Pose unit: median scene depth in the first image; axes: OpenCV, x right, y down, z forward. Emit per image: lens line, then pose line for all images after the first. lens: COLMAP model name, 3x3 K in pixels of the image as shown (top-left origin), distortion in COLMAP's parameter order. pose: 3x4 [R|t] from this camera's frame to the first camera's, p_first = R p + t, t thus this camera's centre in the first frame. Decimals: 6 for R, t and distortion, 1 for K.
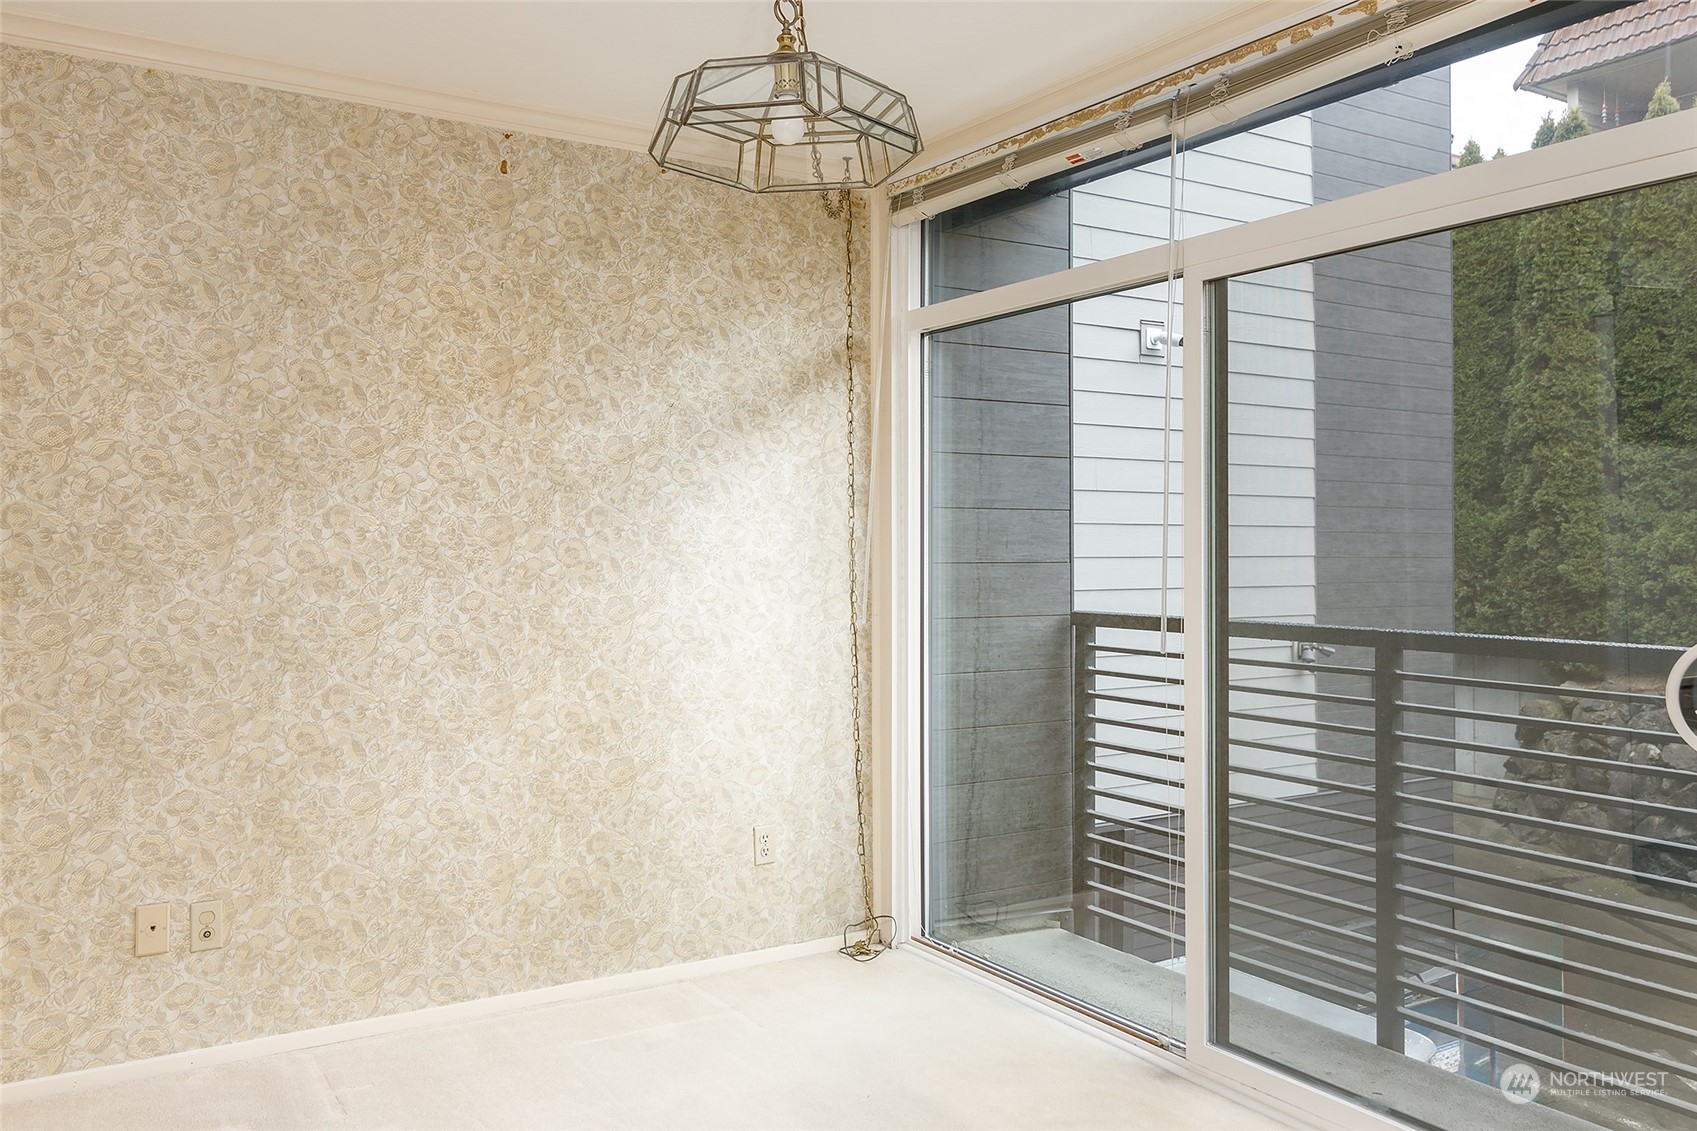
lens RADIAL K [[1370.5, 0, 847.3], [0, 1370.5, 527.7], [0, 0, 1]] dist [-0.015228, 0.001847]
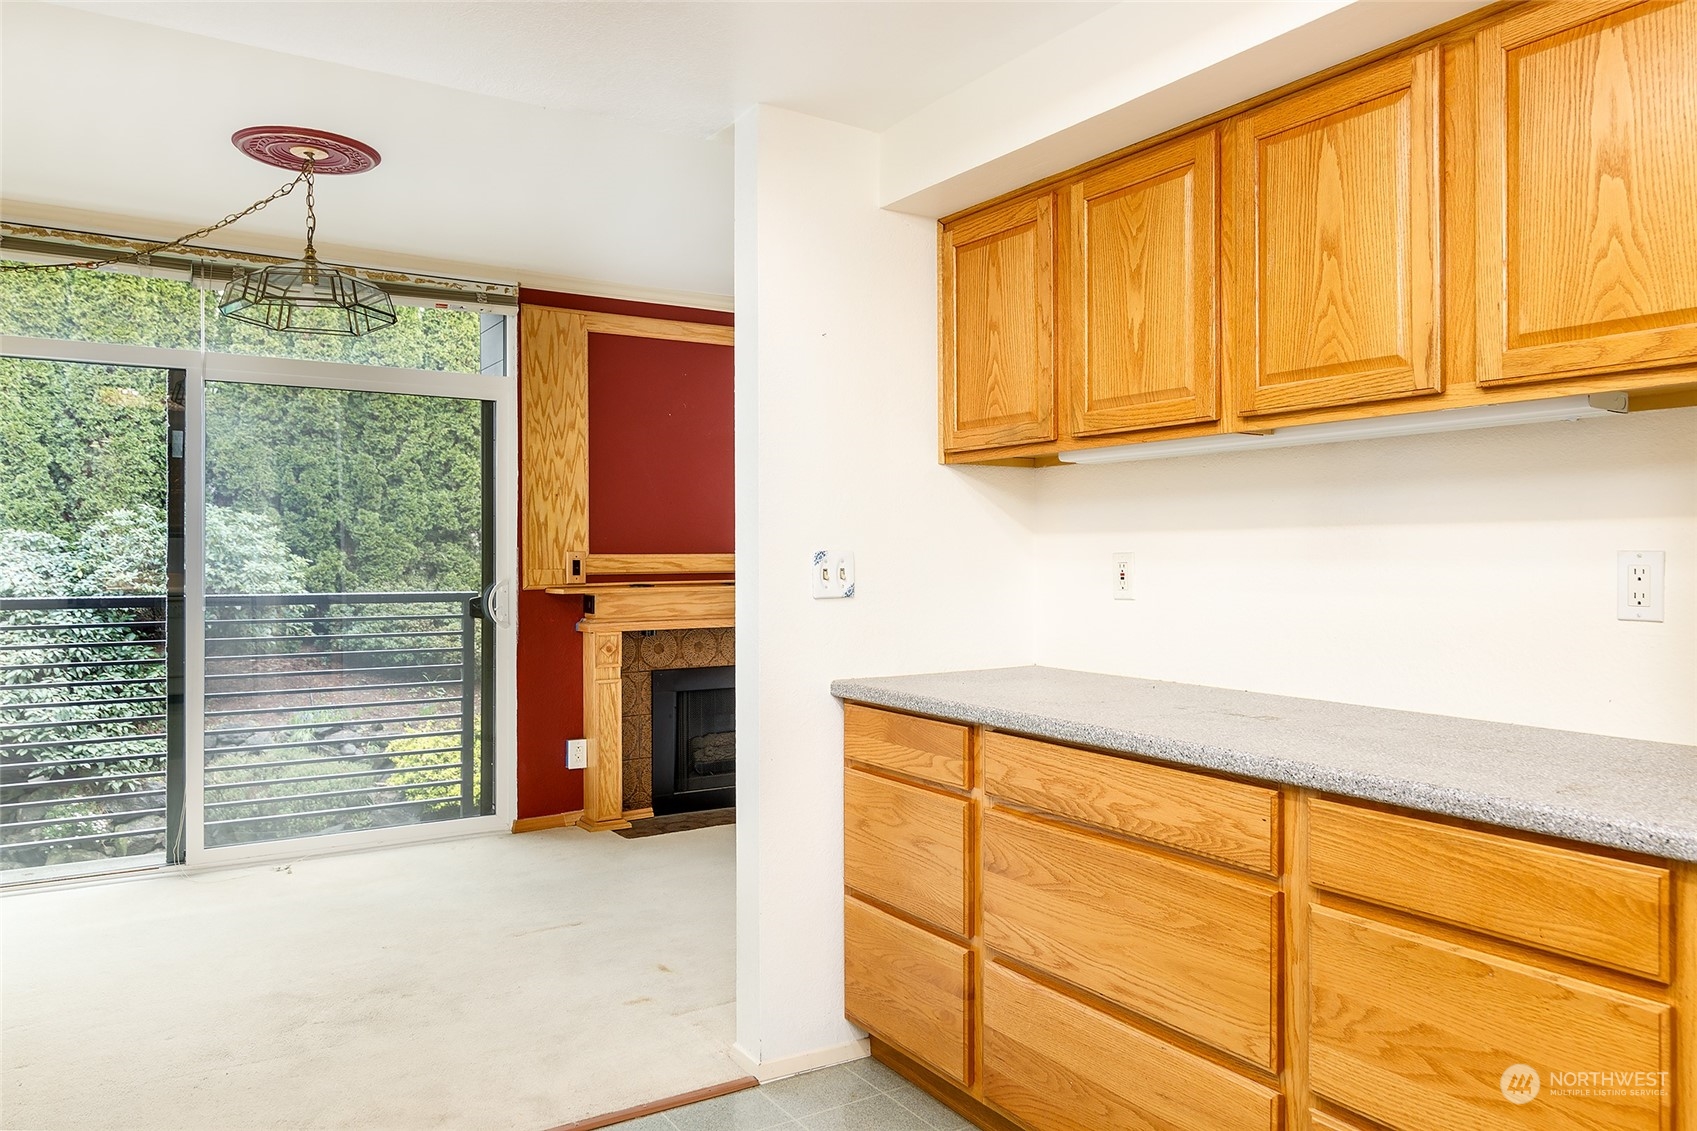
lens RADIAL K [[1182.5, 0, 902.8], [0, 1182.5, 567.7], [0, 0, 1]] dist [-0.003492, -0.003883]
pose [[-0.051658, -0.013907, 0.998568, -0.969279], [-0.017773, 0.999757, 0.013004, 0.006483], [-0.998507, -0.017076, -0.051893, 0.203875]]
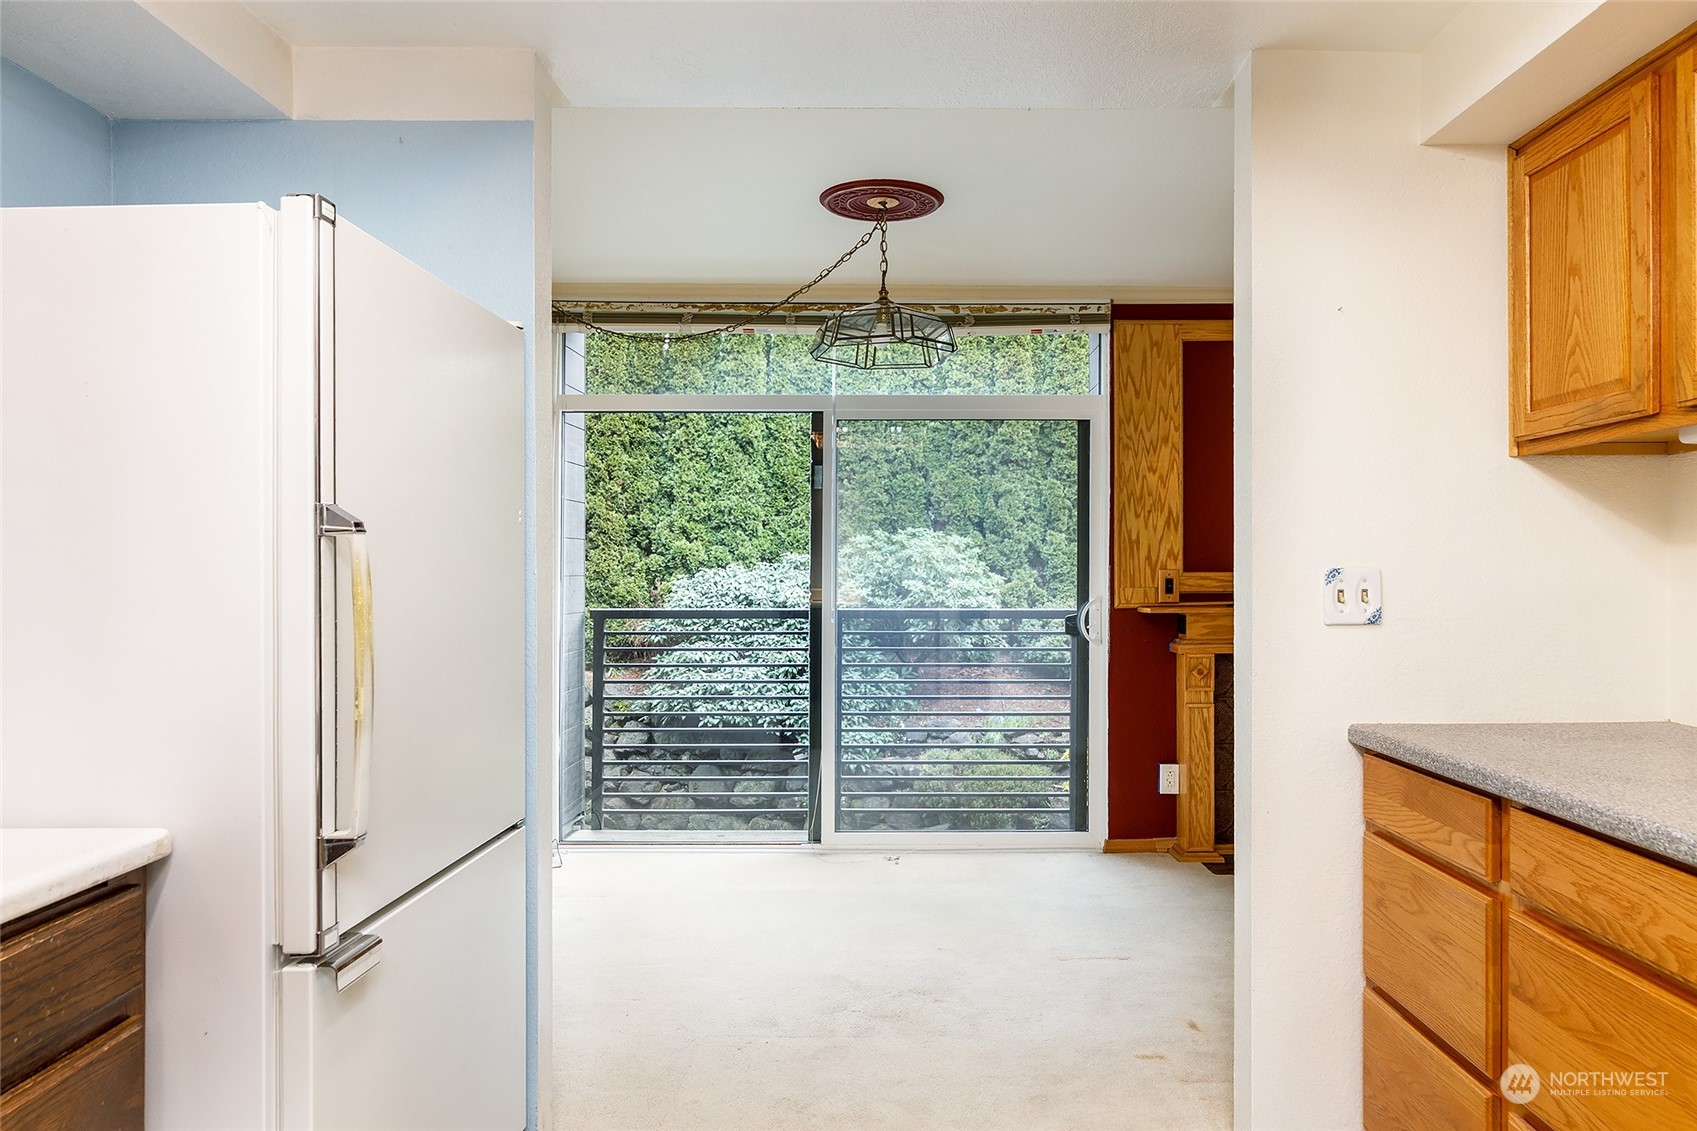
lens RADIAL K [[1182.5, 0, 883.2], [0, 1182.5, 576.4], [0, 0, 1]] dist [-0.003492, -0.003883]
pose [[0.510446, -0.006015, 0.859889, -0.884840], [-0.012017, 0.999828, 0.014128, 0.005085], [-0.859826, -0.017545, 0.510286, 0.111307]]
